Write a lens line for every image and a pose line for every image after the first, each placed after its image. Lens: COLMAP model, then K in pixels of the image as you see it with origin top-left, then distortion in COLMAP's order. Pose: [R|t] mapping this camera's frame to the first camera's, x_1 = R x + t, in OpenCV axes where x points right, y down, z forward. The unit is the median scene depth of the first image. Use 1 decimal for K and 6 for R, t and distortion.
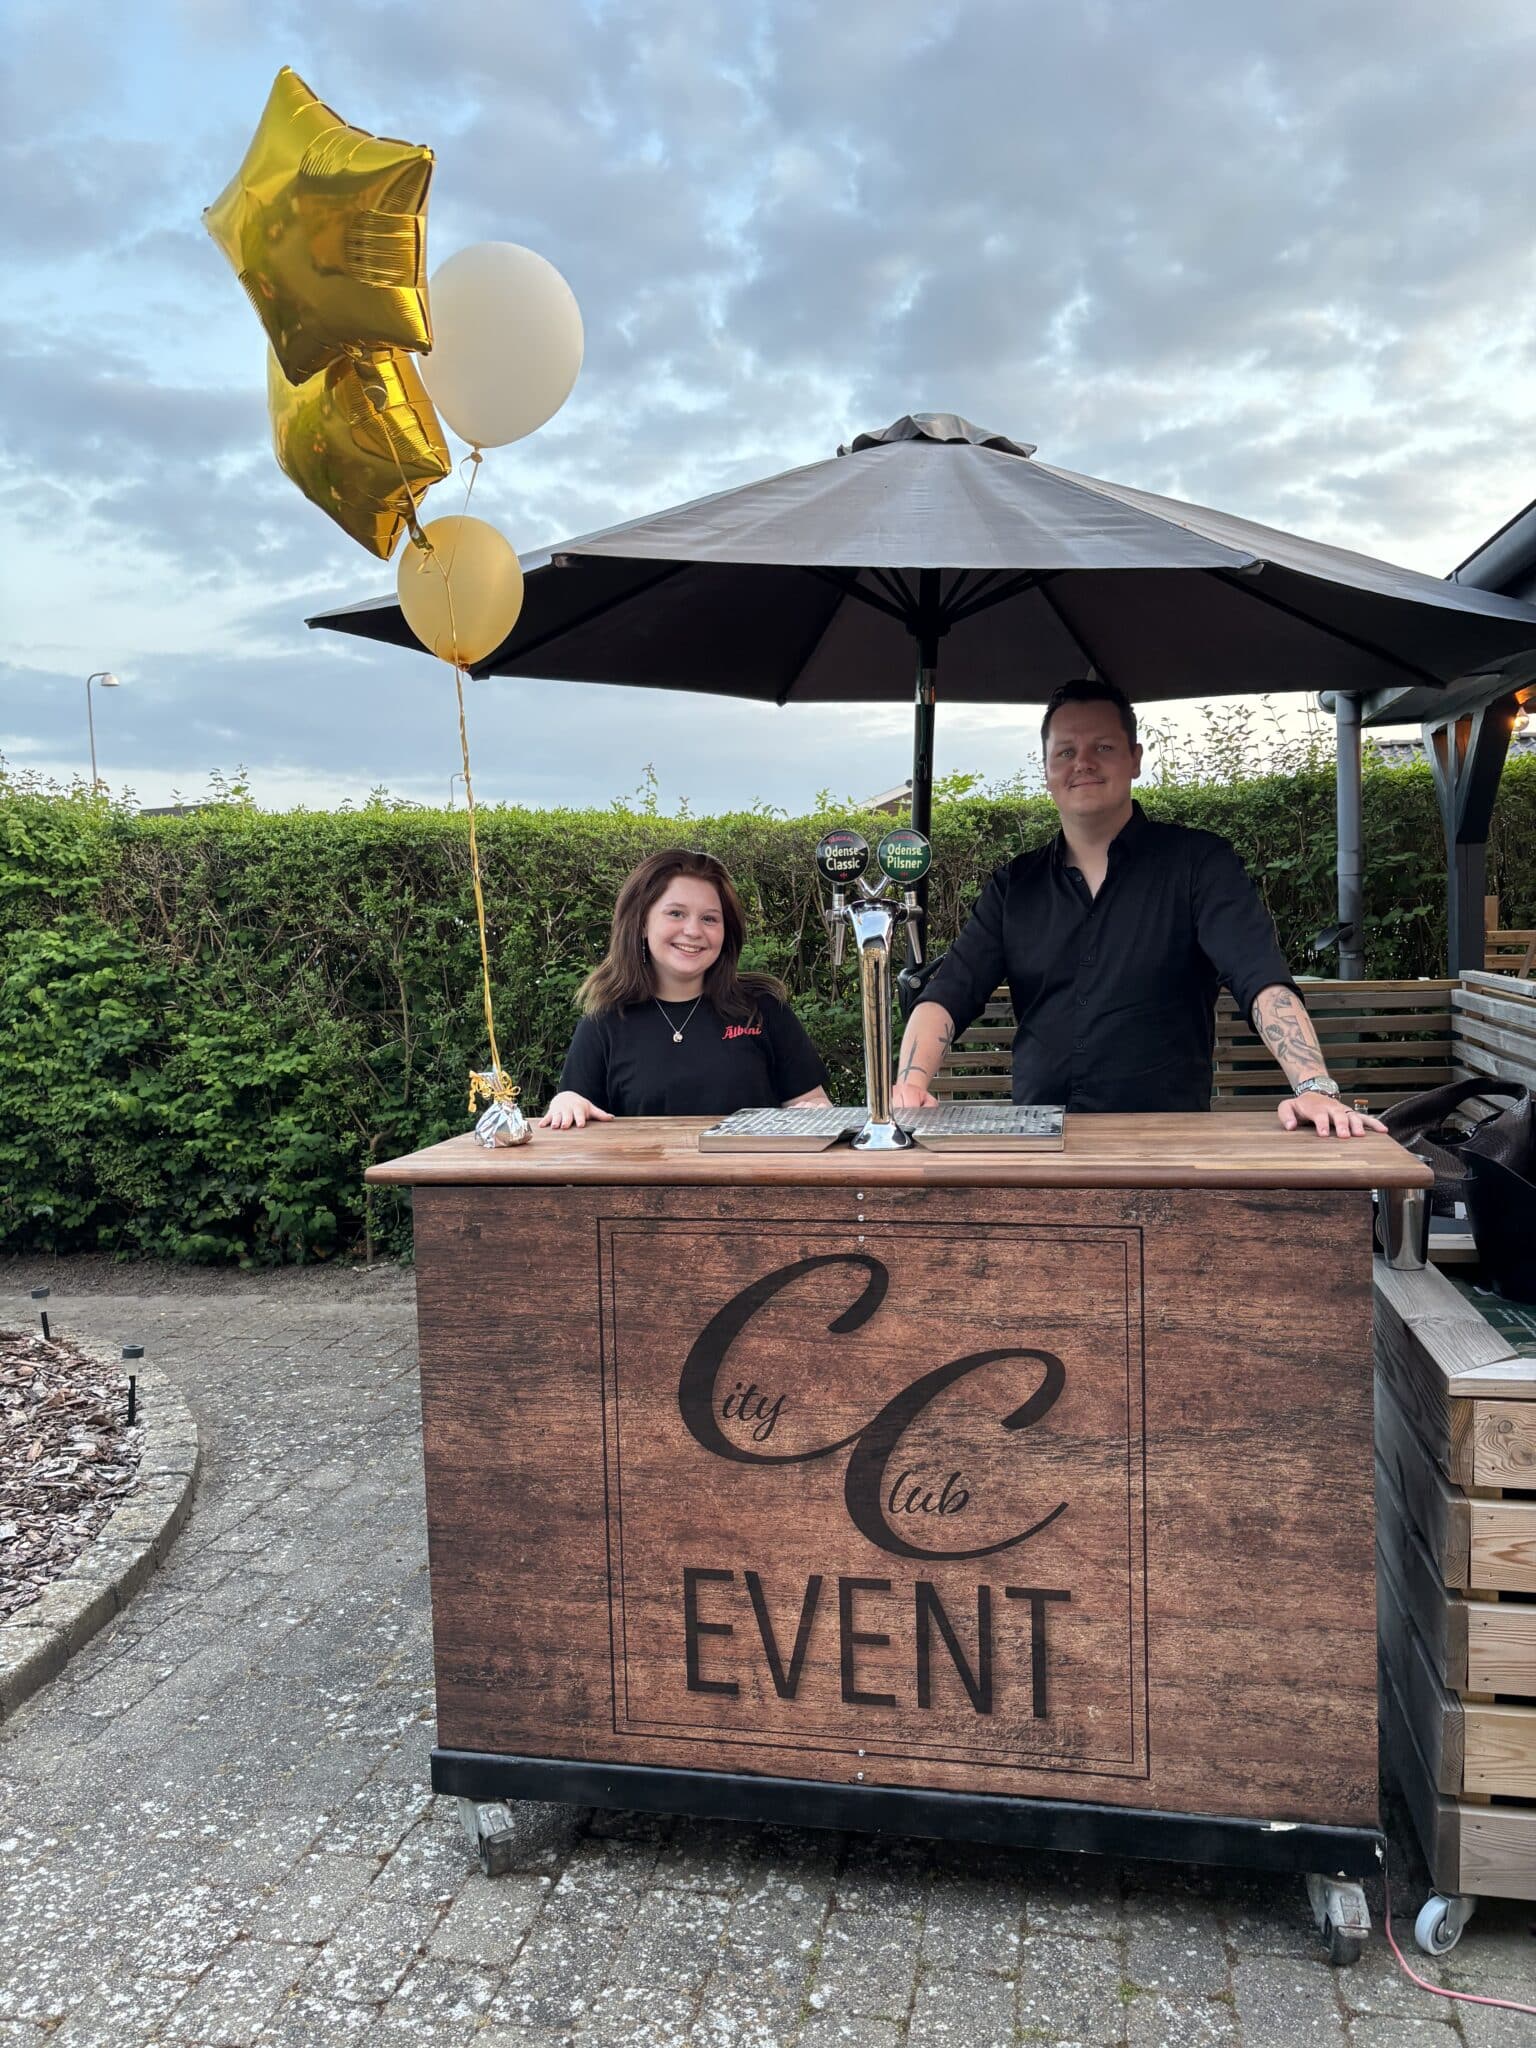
lens RADIAL K [[1557.4, 0, 757.0], [0, 1557.4, 1032.7], [0, 0, 1]] dist [0.050347, -0.048790]
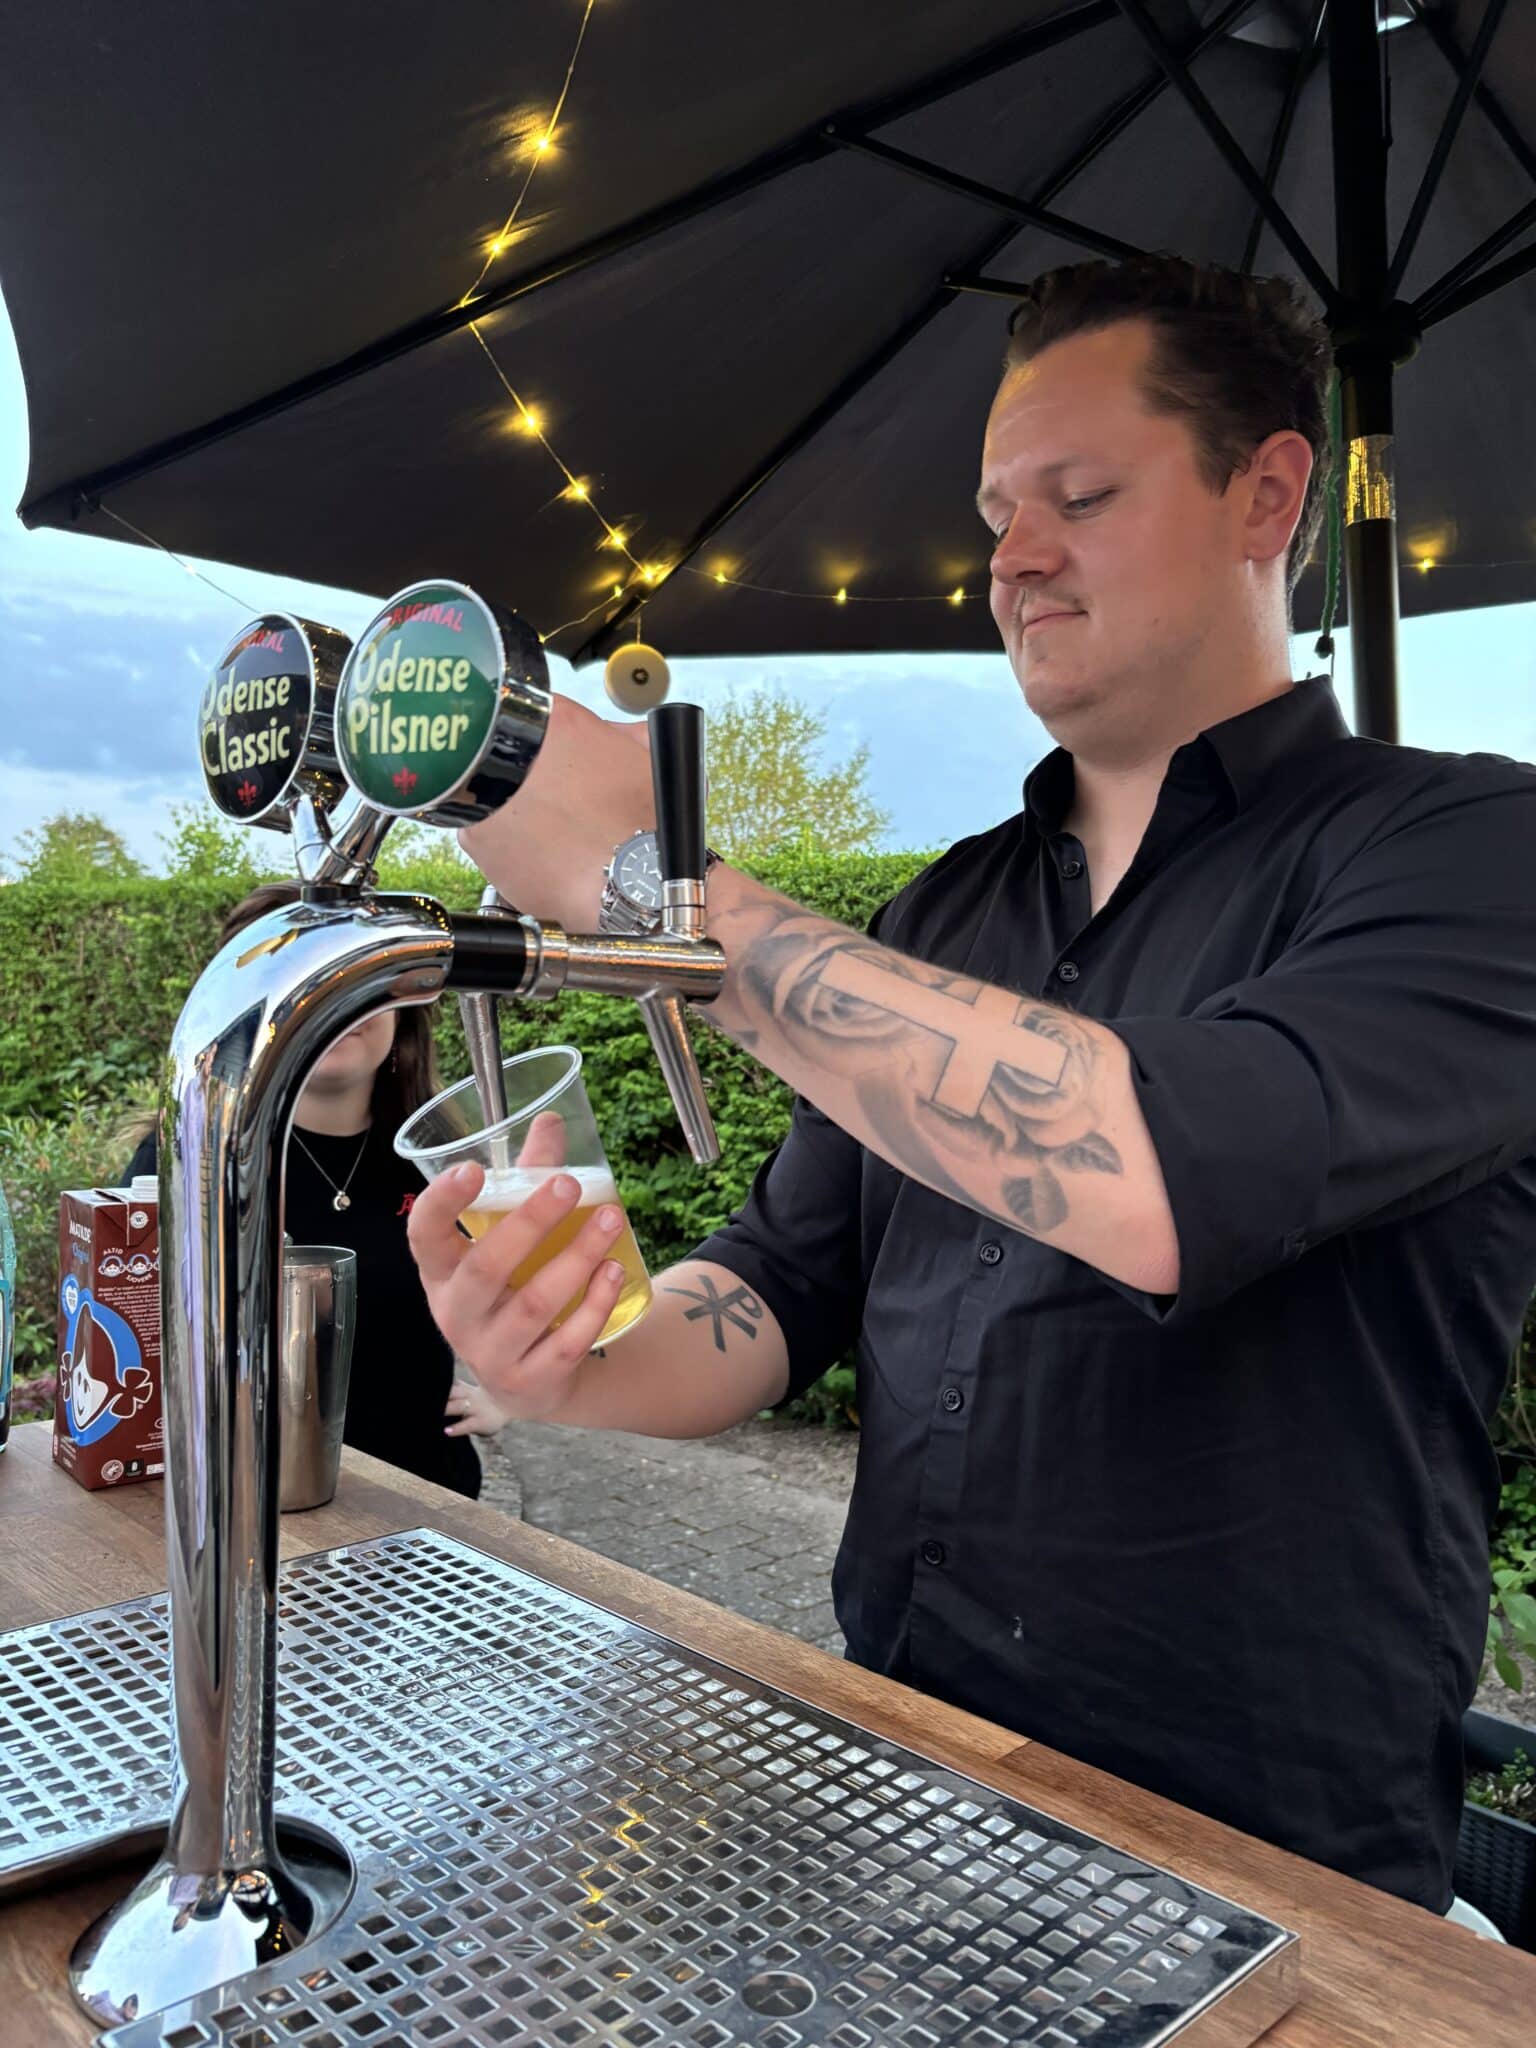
lens RADIAL K [[1557.4, 0, 746.3], [0, 1557.4, 1060.5], [0, 0, 1]] dist [0.050347, -0.048790]
pose [[0.828177, 0.073130, -0.555676, 0.273213], [-0.093631, 0.995570, -0.008525, -0.066518], [0.552591, 0.059088, 0.831355, 0.866000]]
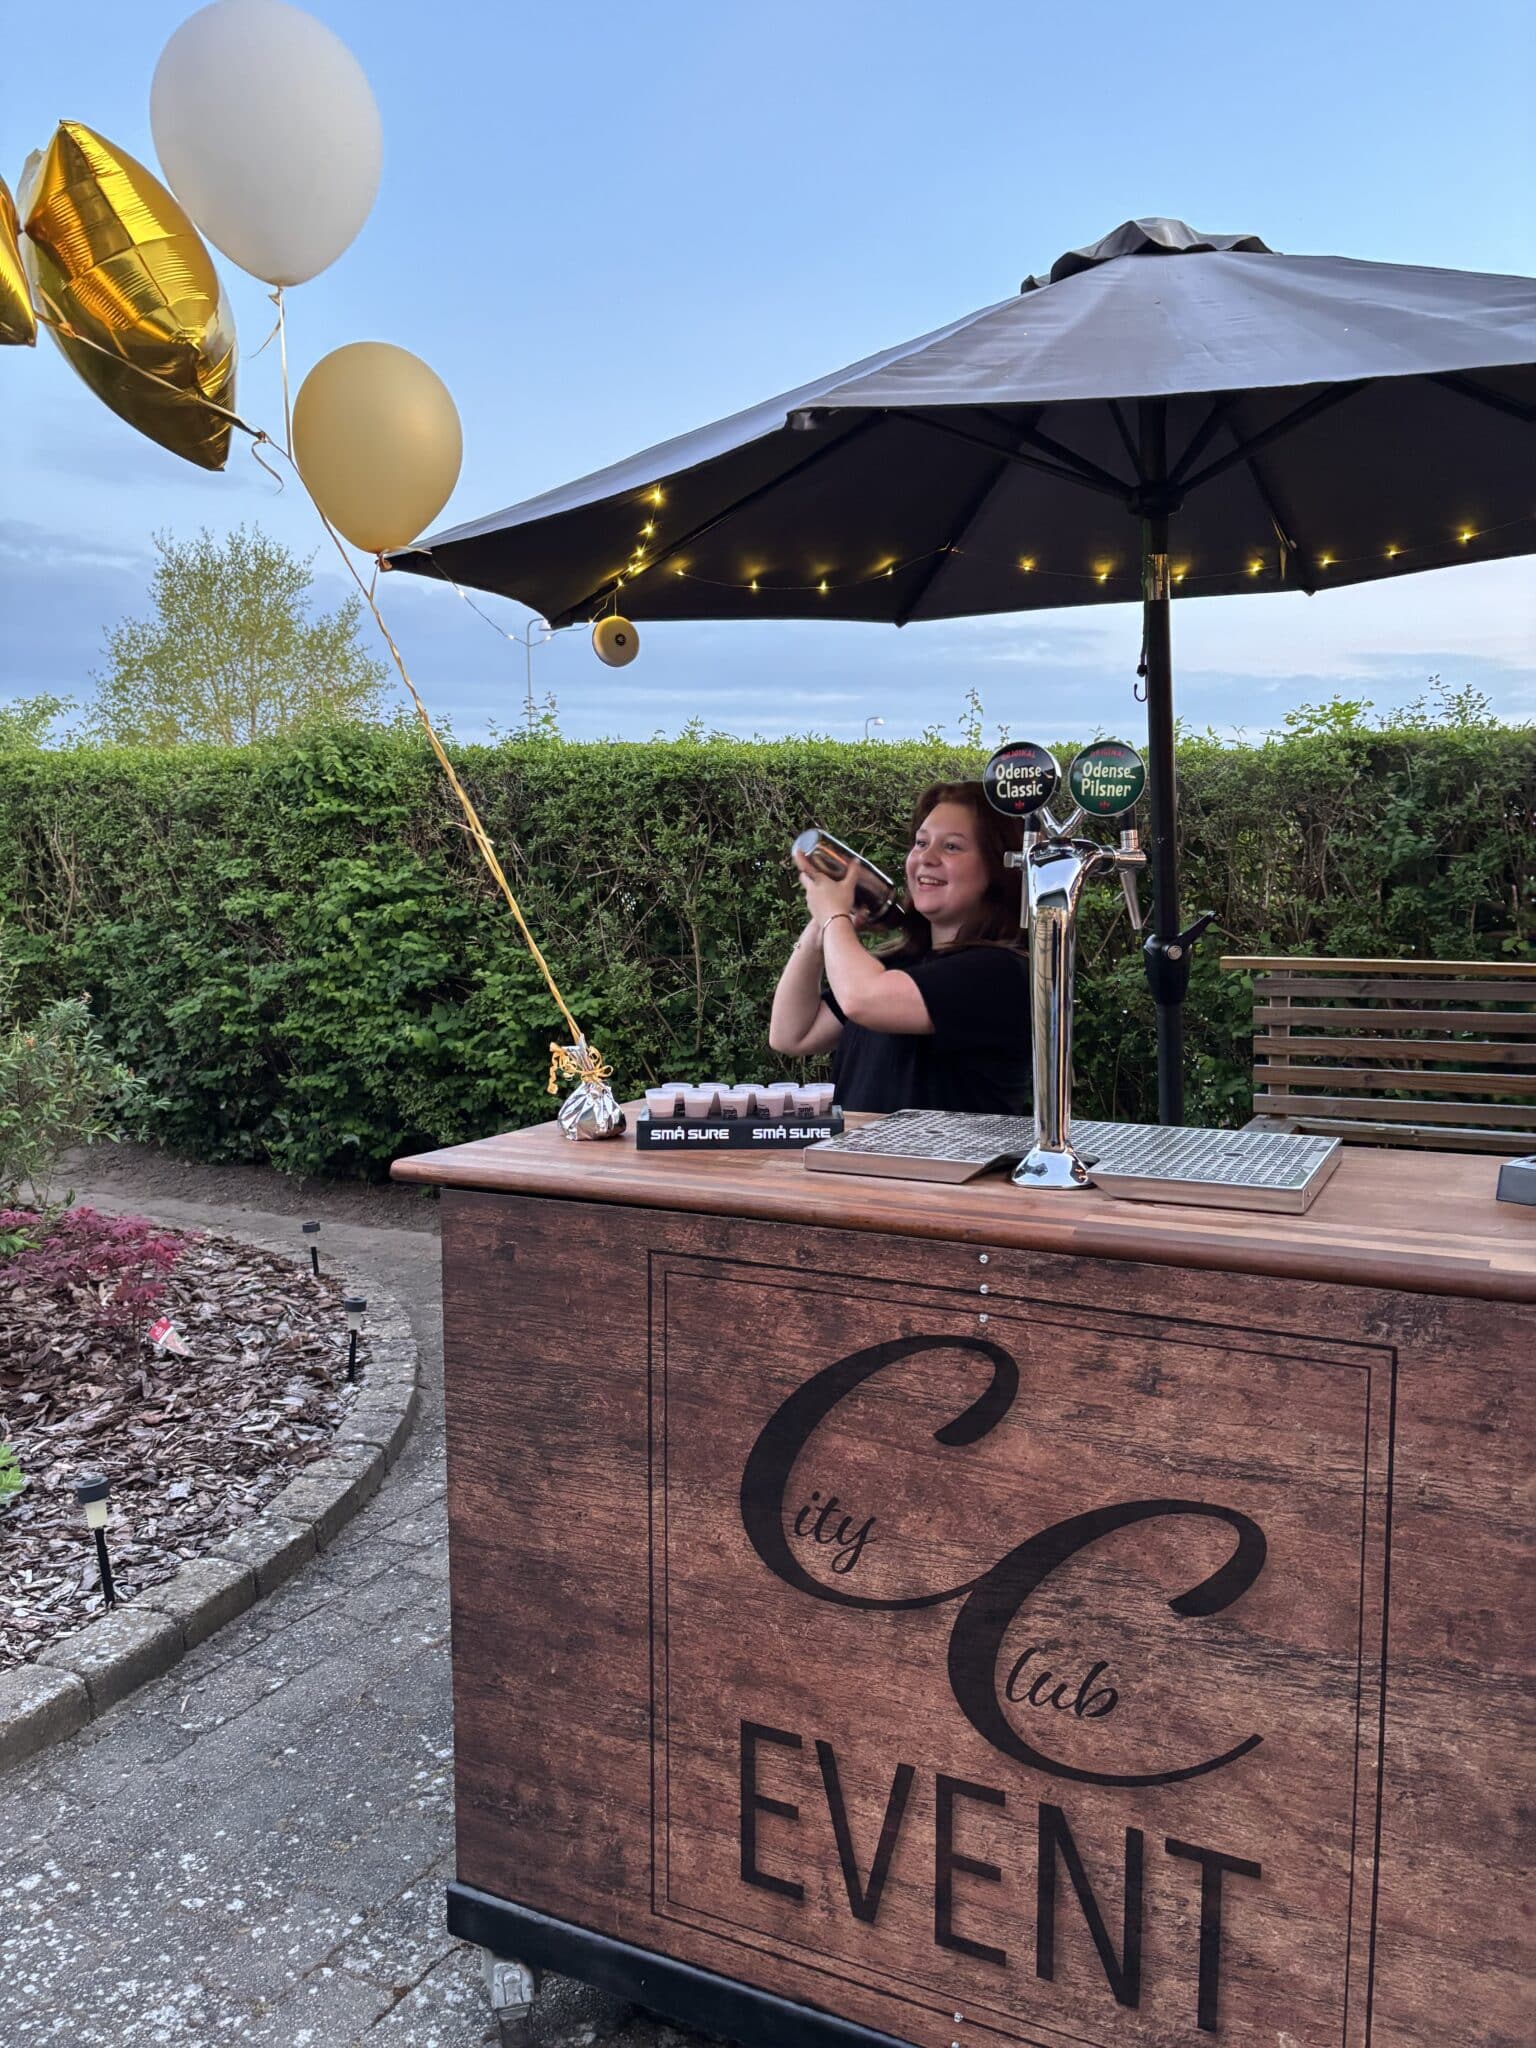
lens RADIAL K [[1557.4, 0, 776.3], [0, 1557.4, 1027.2], [0, 0, 1]] dist [0.050347, -0.048790]
pose [[0.968274, 0.054270, -0.243927, 0.132971], [-0.046812, 0.998245, 0.036270, -0.019771], [0.245467, -0.023701, 0.969115, 0.272739]]
